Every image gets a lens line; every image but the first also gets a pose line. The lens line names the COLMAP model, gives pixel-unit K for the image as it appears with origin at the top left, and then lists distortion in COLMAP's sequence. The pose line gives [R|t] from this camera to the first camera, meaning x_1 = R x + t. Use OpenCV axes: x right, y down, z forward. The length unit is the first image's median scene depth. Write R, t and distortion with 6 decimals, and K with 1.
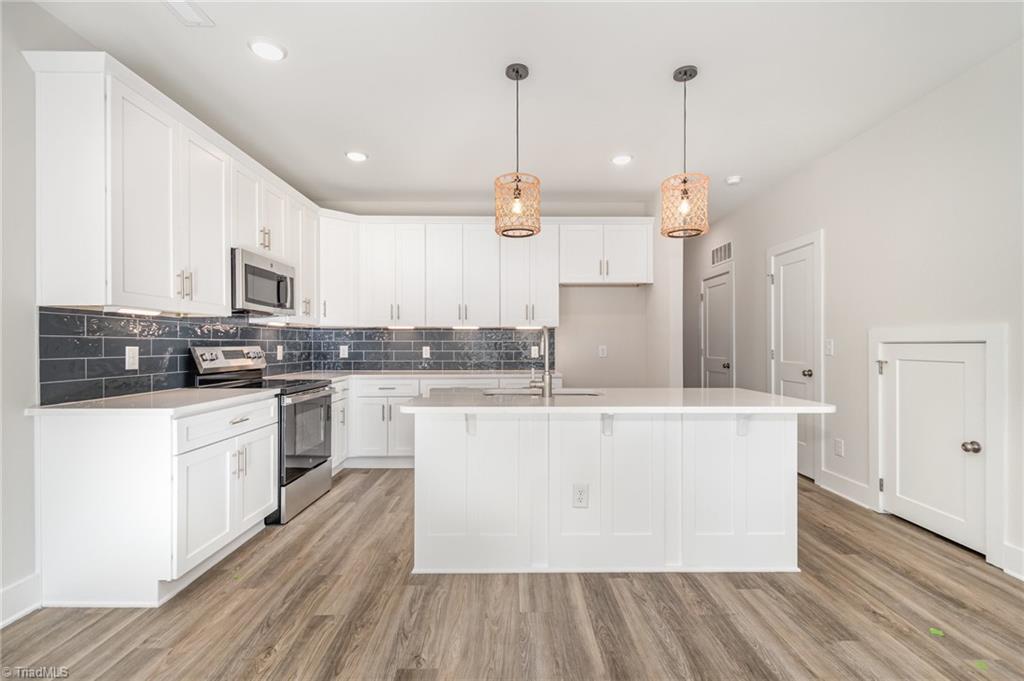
lens RADIAL K [[454.3, 0, 512.0], [0, 454.3, 340.5], [0, 0, 1]] dist [0.000854, -0.000273]
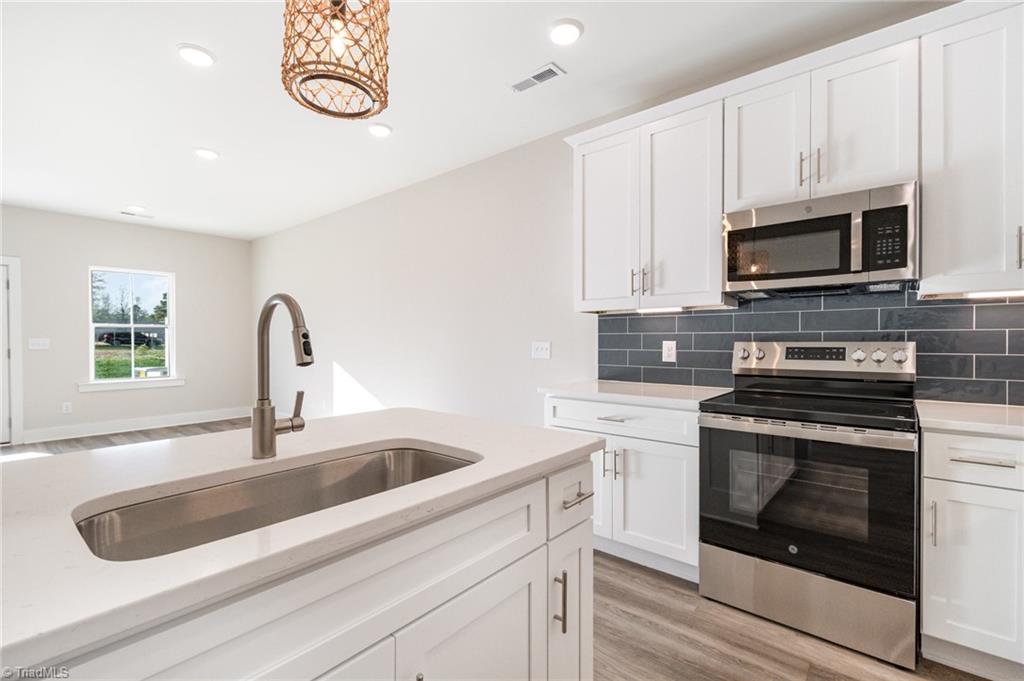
lens RADIAL K [[454.3, 0, 512.0], [0, 454.3, 340.5], [0, 0, 1]] dist [0.000854, -0.000273]
pose [[-0.648864, 0.003780, -0.760895, 0.192454], [0.010930, 0.999931, -0.004354, 0.009359], [0.760826, -0.011141, -0.648860, 1.078488]]
